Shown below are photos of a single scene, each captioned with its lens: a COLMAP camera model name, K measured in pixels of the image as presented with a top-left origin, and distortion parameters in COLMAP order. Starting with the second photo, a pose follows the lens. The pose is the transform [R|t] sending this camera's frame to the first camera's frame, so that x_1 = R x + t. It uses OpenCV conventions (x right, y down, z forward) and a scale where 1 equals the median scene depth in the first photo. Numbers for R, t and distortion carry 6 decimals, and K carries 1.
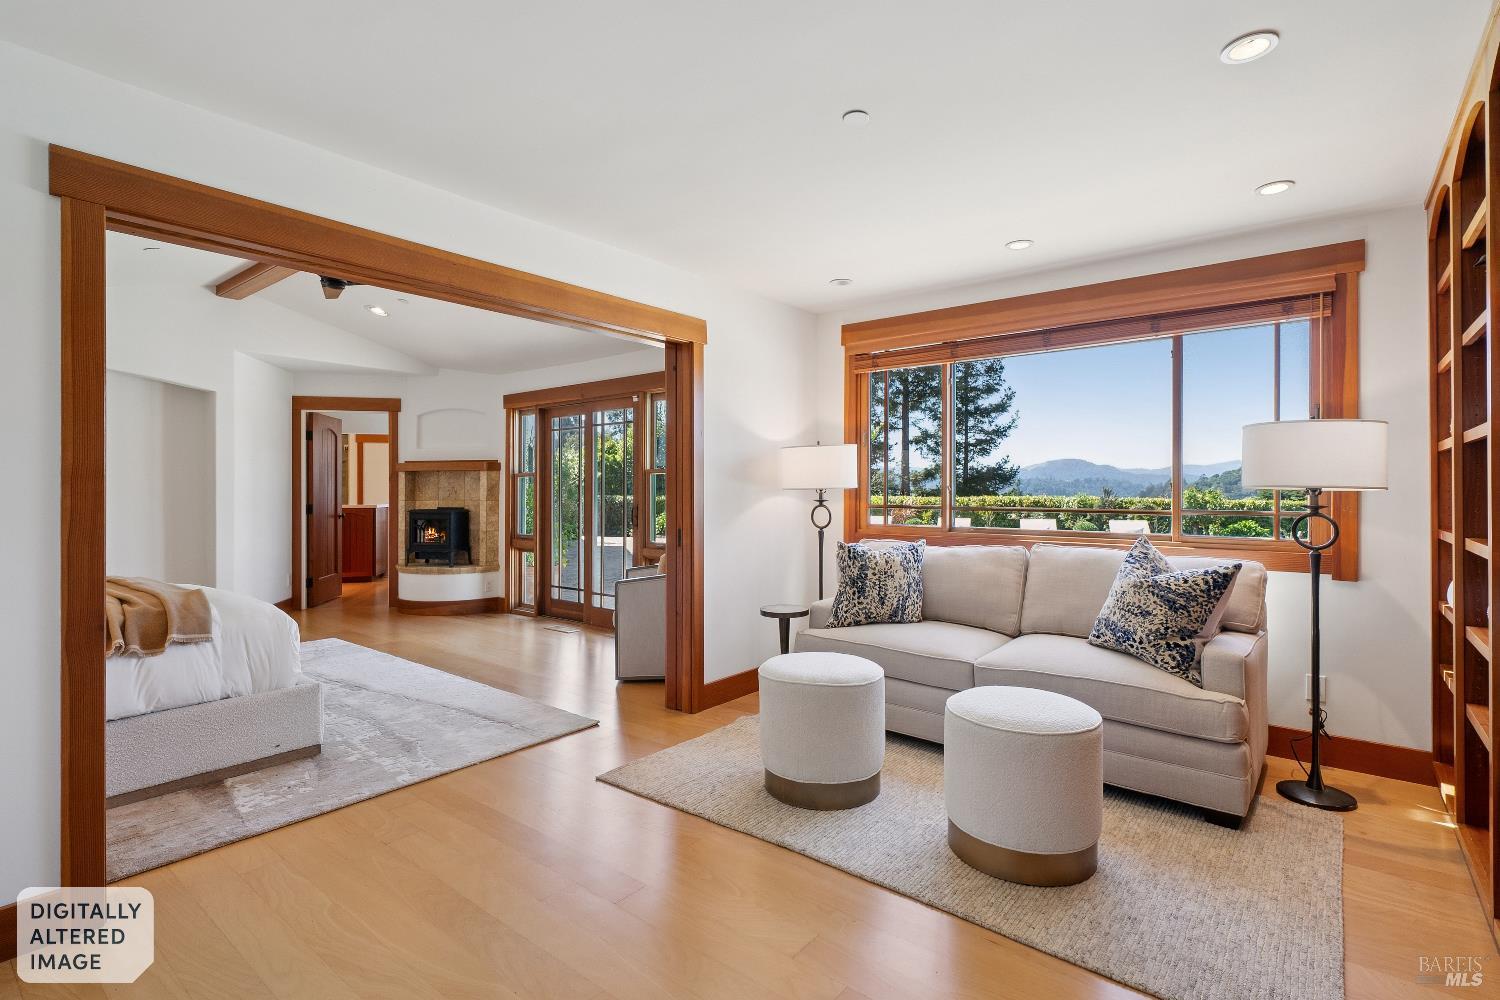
lens RADIAL K [[722.3, 0, 750.0], [0, 722.3, 500.0], [0, 0, 1]] dist [0.000219, 0.000052]
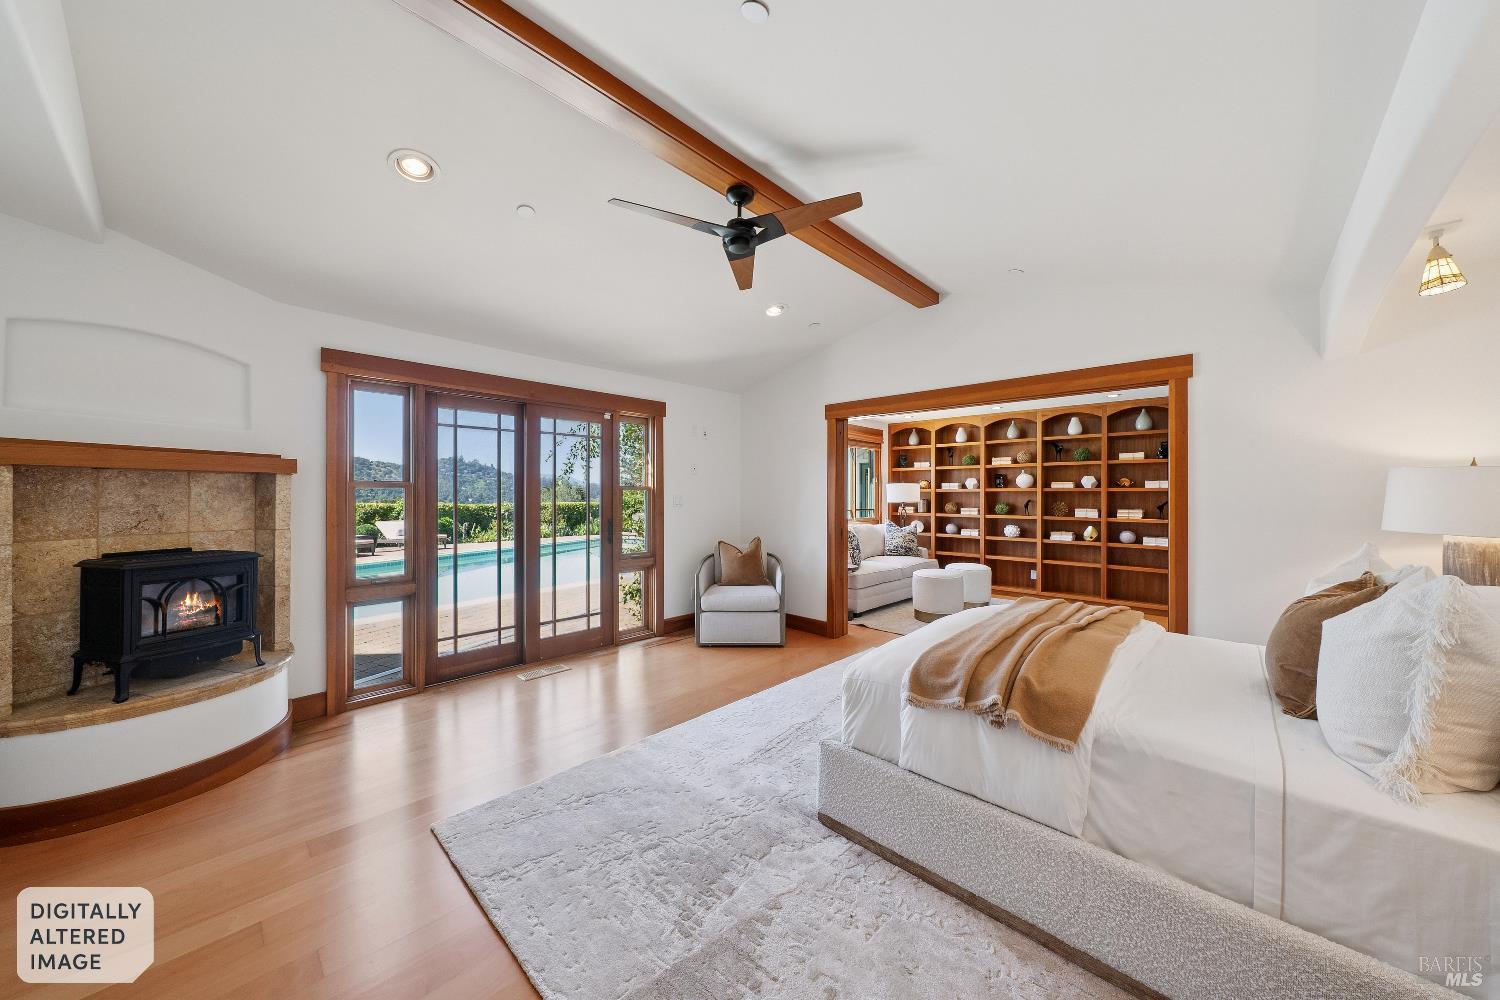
lens RADIAL K [[513.2, 0, 748.0], [0, 513.2, 493.1], [0, 0, 1]] dist [-0.002792, -0.000115]
pose [[0.088116, 0.002173, 0.996108, -0.785971], [0.005999, 0.999978, -0.002713, -0.025226], [-0.996092, 0.006215, 0.088101, 0.669732]]
